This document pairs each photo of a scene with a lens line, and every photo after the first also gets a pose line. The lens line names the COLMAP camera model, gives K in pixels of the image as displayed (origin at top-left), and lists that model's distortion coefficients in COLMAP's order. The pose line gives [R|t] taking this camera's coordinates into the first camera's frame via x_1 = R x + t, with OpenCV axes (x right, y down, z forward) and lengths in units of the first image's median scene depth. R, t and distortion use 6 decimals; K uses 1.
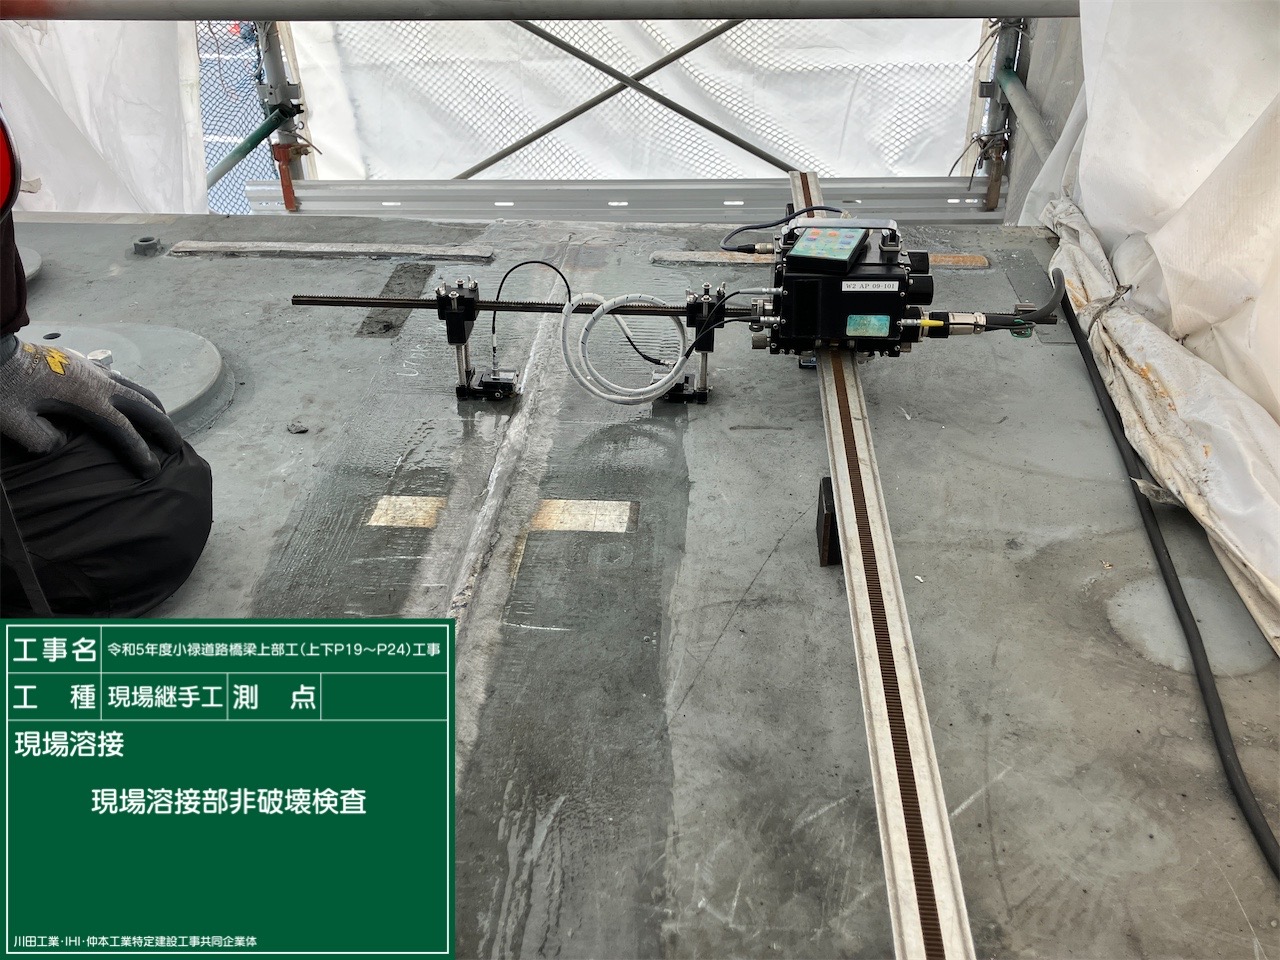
lens RADIAL K [[1172.6, 0, 640.0], [0, 1172.6, 480.0], [0, 0, 1]] dist [0.059909, -0.146793]
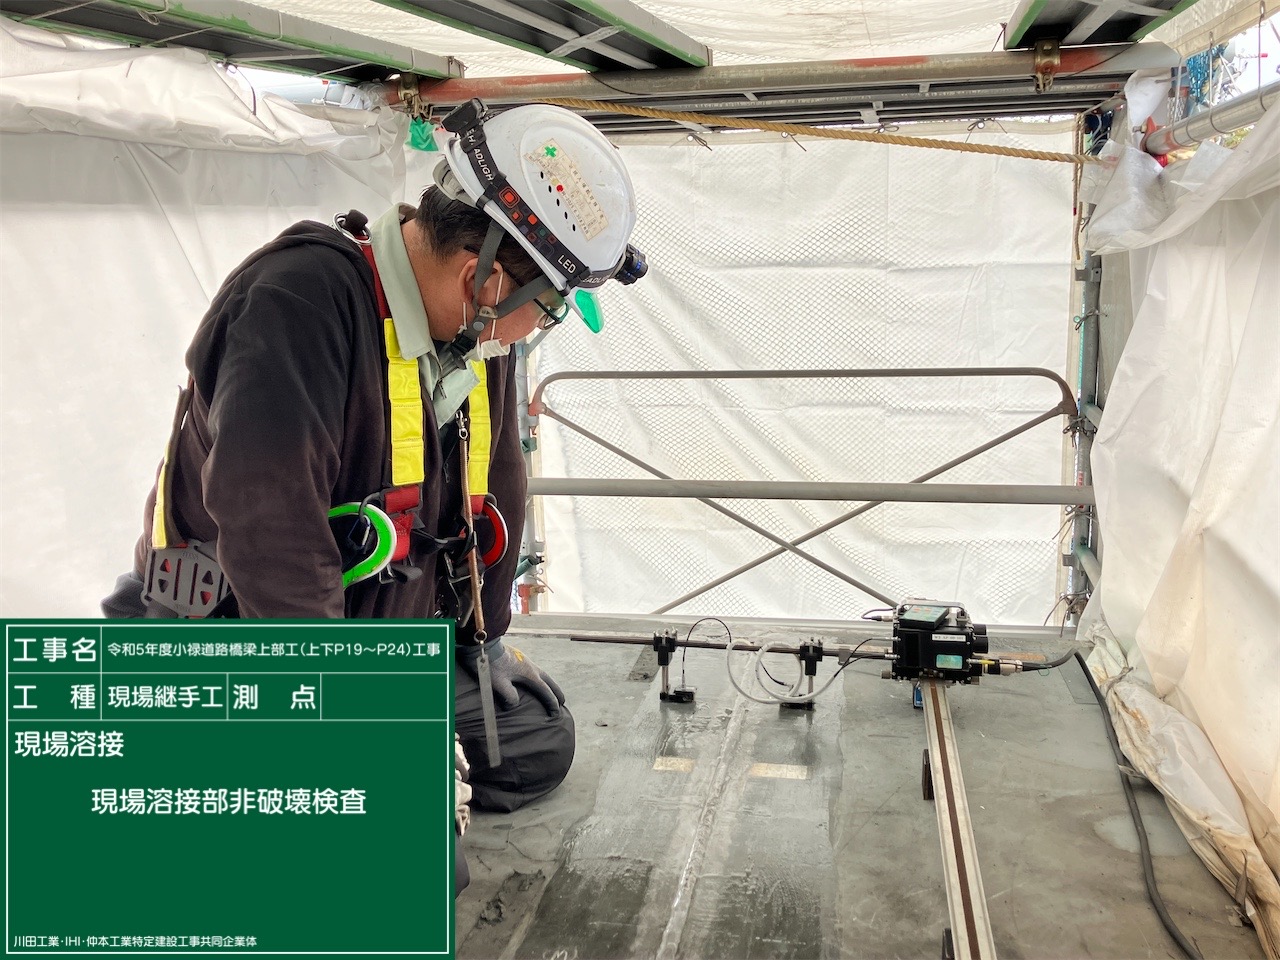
lens RADIAL K [[1176.1, 0, 640.0], [0, 1176.1, 480.0], [0, 0, 1]] dist [-0.048617, 0.013179]
pose [[0.992816, 0.019850, -0.117991, -0.021257], [-0.063780, 0.922156, -0.381524, 0.110504], [0.101233, 0.386308, 0.916798, -0.263120]]
